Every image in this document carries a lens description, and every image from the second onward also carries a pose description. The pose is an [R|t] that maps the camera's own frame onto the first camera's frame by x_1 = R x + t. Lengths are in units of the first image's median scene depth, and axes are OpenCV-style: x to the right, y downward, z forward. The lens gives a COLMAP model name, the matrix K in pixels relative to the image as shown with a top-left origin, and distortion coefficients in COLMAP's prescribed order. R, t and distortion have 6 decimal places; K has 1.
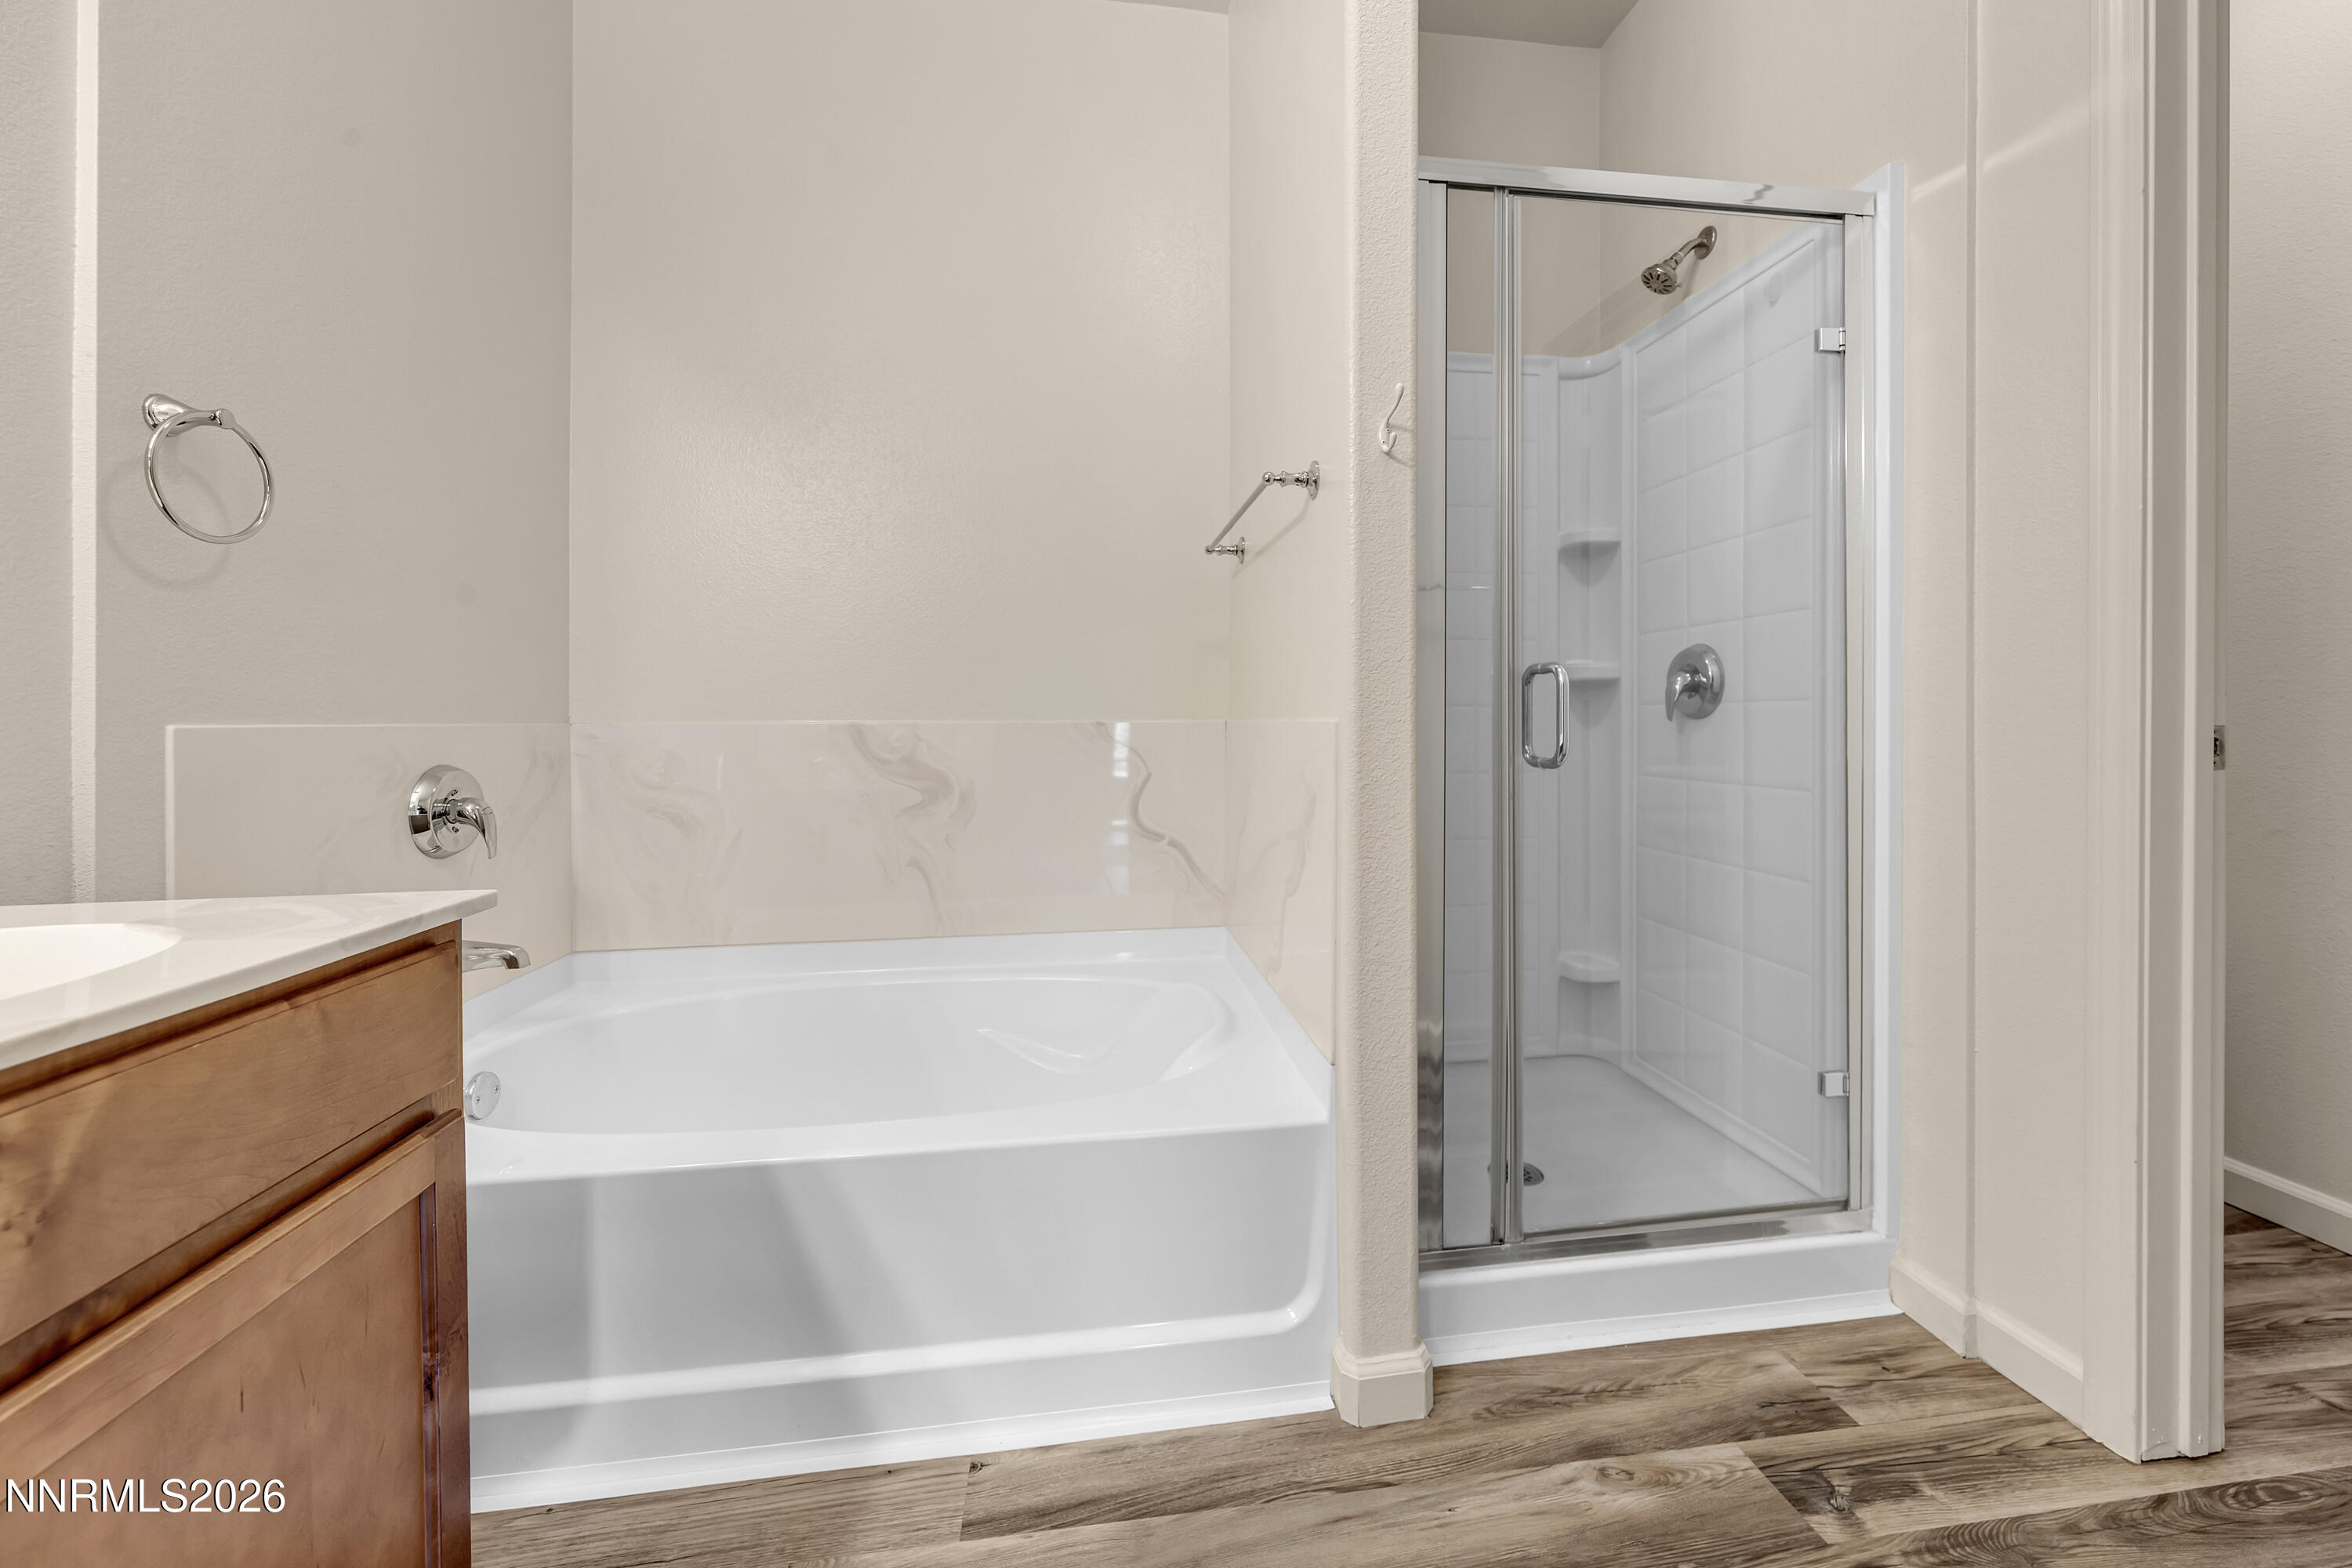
lens RADIAL K [[880.8, 0, 1207.0], [0, 880.8, 704.8], [0, 0, 1]] dist [0.000994, 0.000029]
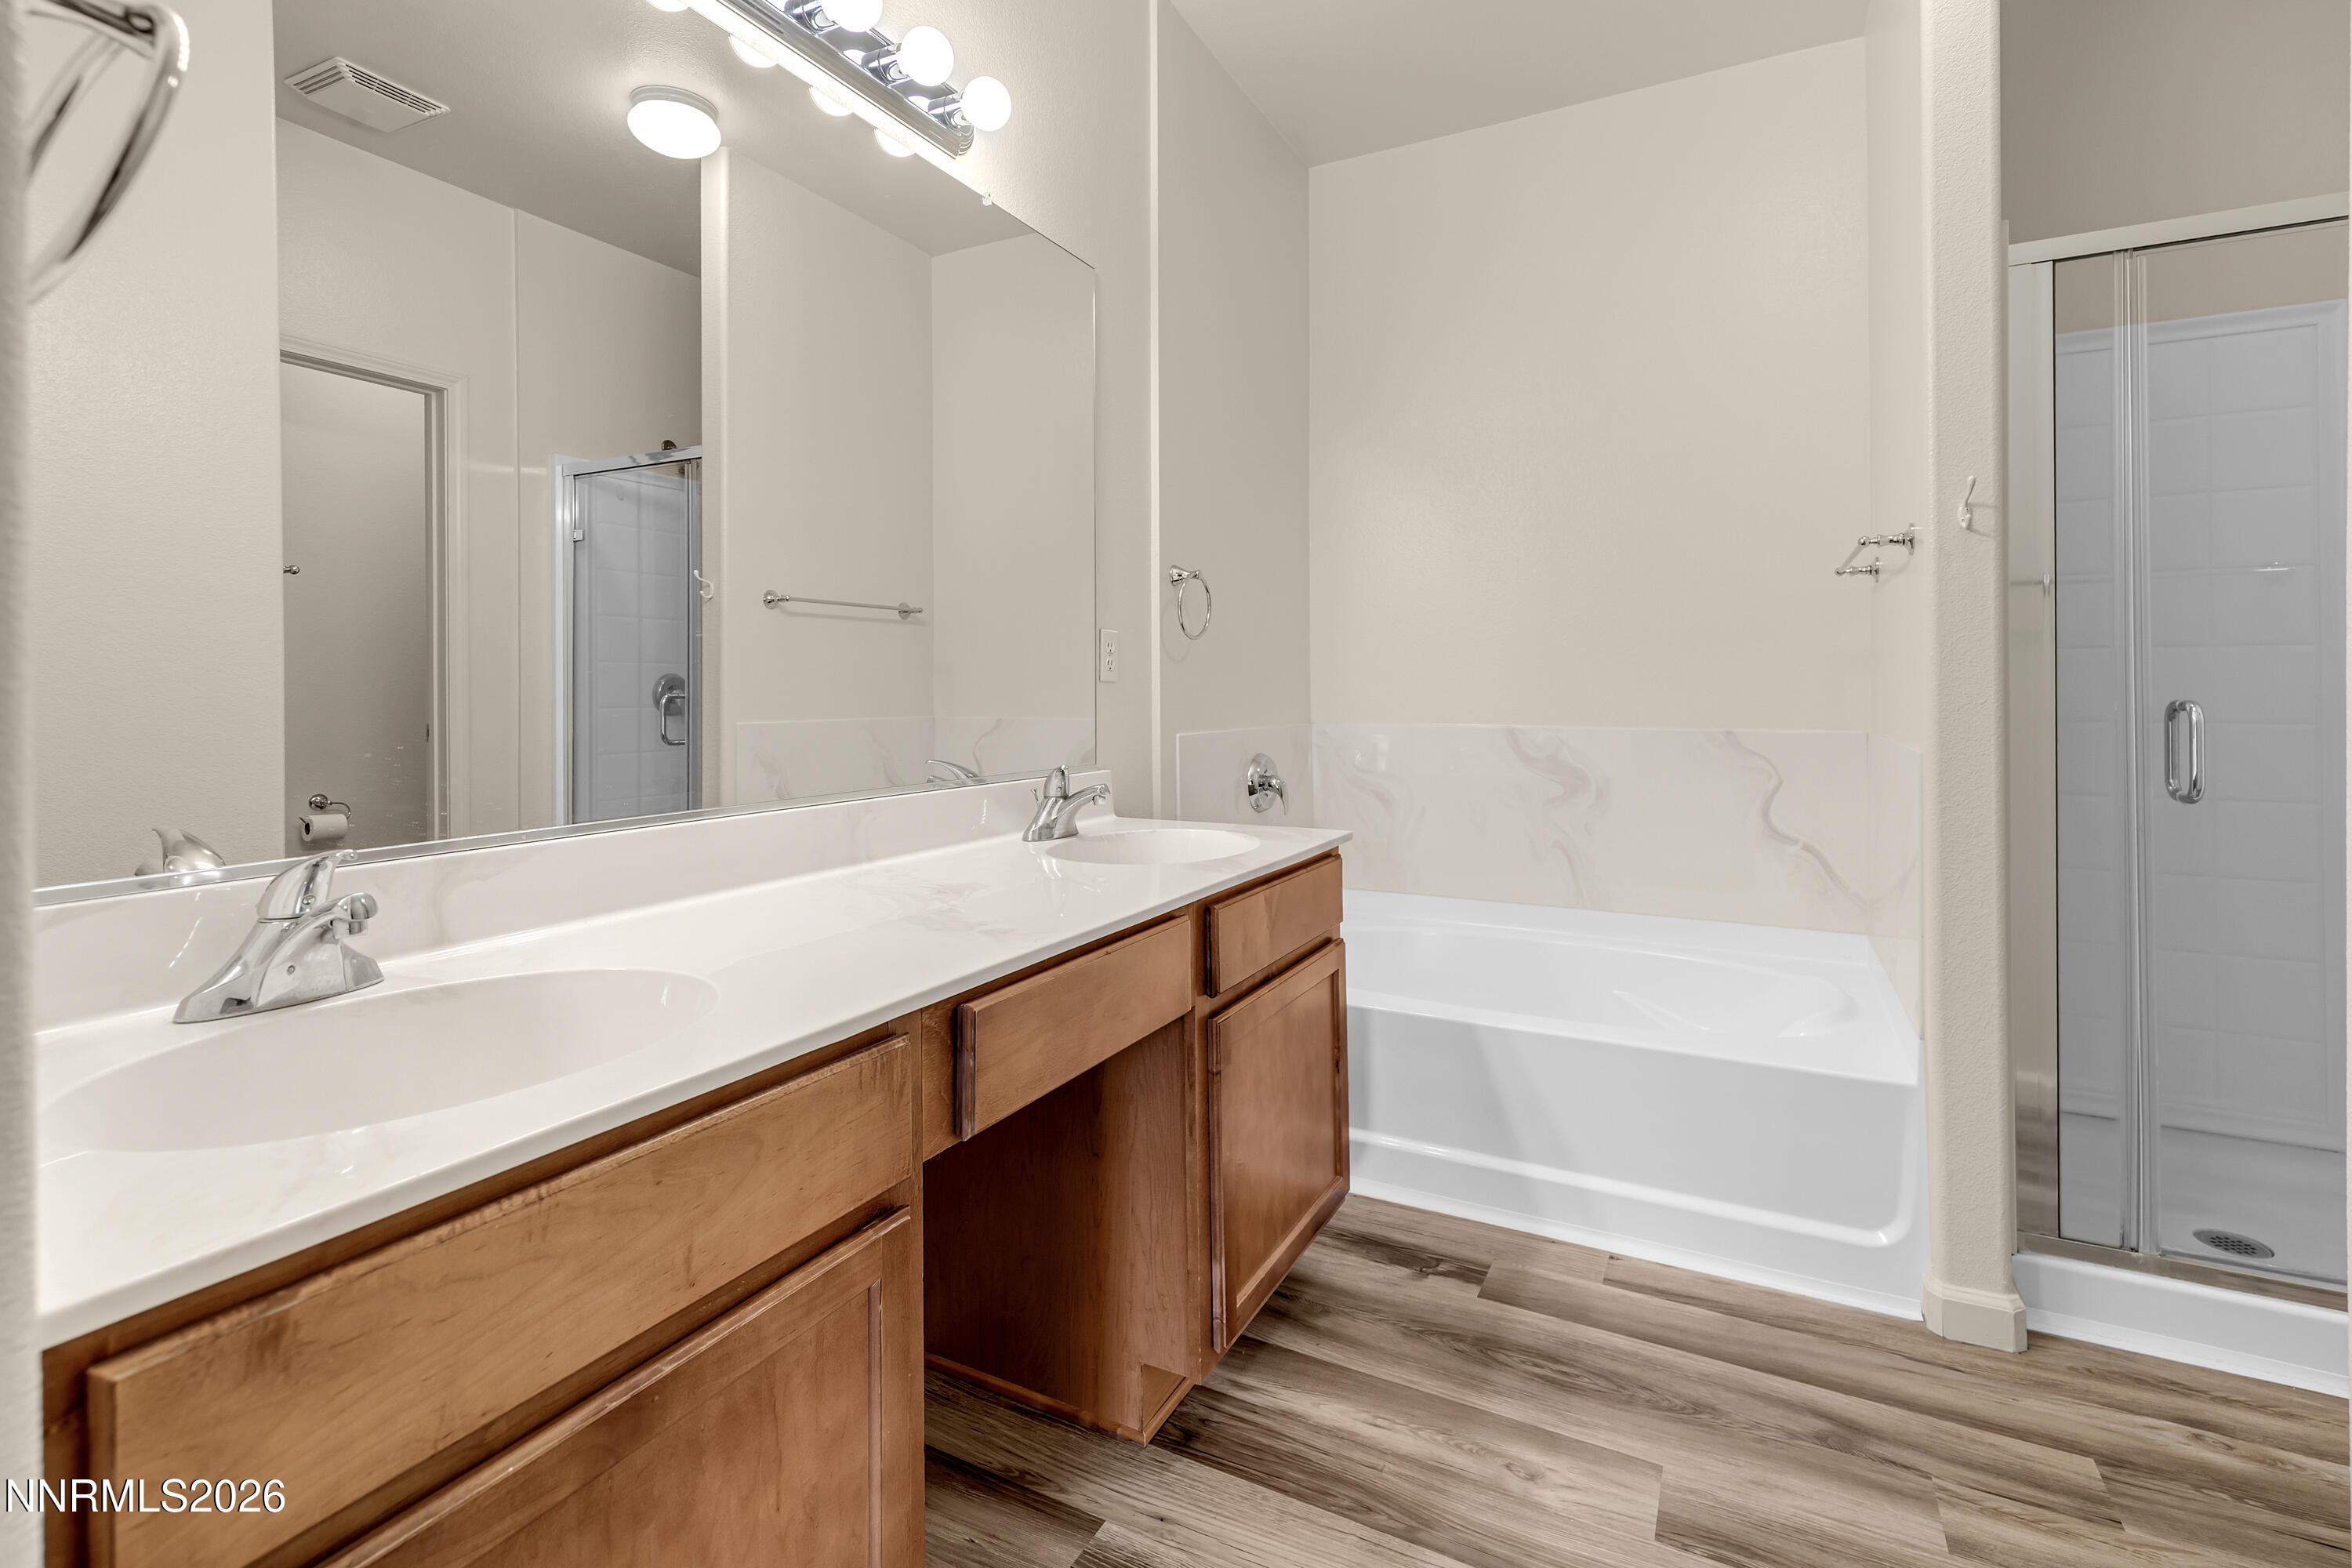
lens RADIAL K [[1050.2, 0, 1198.5], [0, 1050.2, 673.6], [0, 0, 1]] dist [0.002113, 0.000520]
pose [[0.806025, -0.006830, -0.591842, 0.204039], [0.009376, 0.999955, 0.001230, -0.100150], [0.591808, -0.006541, 0.806053, -0.742547]]
